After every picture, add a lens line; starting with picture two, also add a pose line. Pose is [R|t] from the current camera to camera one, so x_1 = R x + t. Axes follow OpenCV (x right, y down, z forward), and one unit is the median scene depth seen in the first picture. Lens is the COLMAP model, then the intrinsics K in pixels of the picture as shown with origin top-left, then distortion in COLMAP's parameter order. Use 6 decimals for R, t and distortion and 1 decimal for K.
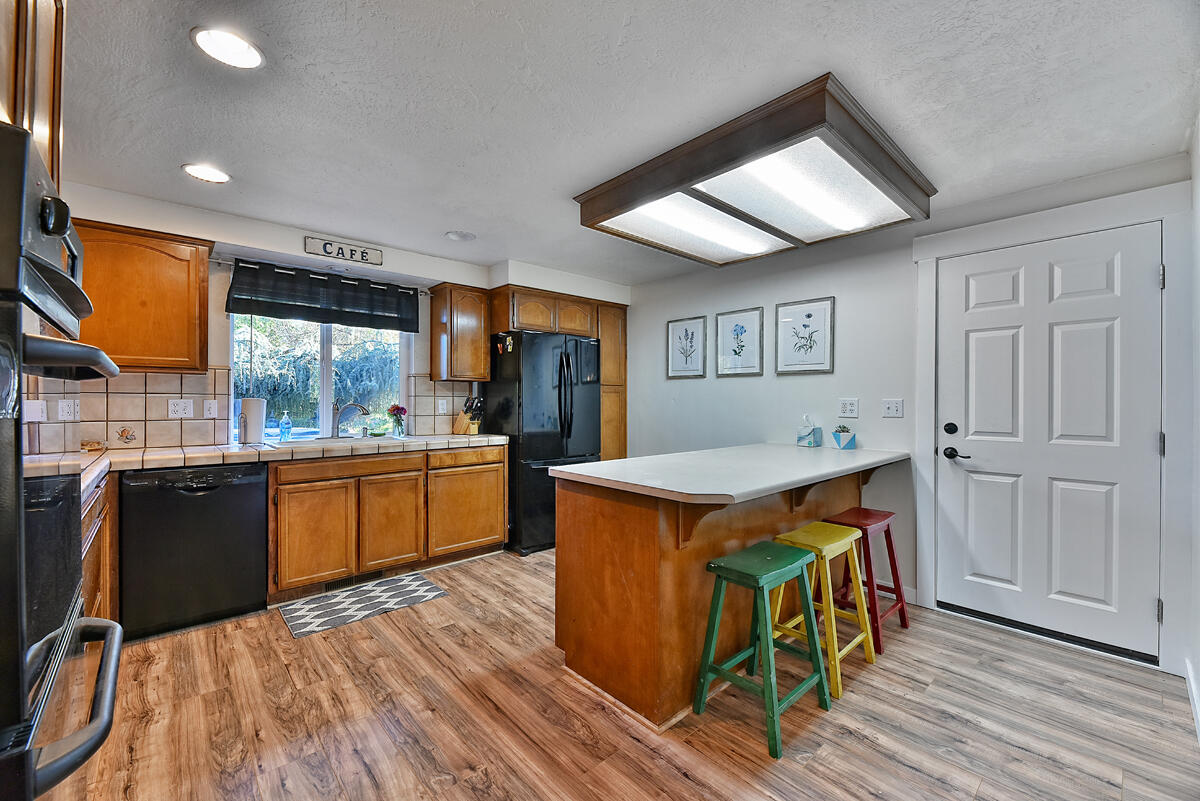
lens RADIAL K [[482.0, 0, 592.7], [0, 482.0, 398.2], [0, 0, 1]] dist [-0.003705, -0.001643]
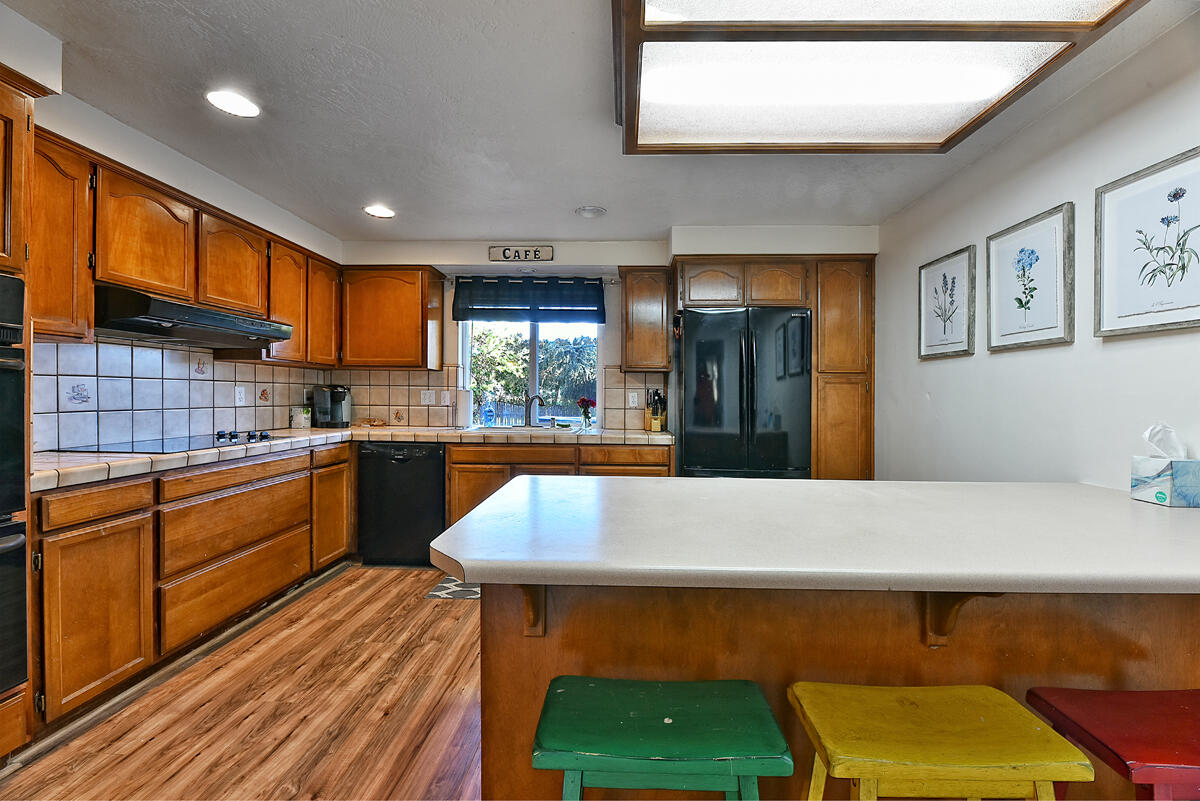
lens RADIAL K [[482.0, 0, 607.9], [0, 482.0, 393.9], [0, 0, 1]] dist [-0.003705, -0.001643]
pose [[0.728359, 0.005434, -0.685175, 0.393190], [-0.005180, 0.999984, 0.002424, 0.005740], [0.685176, 0.001784, 0.728375, 0.374090]]
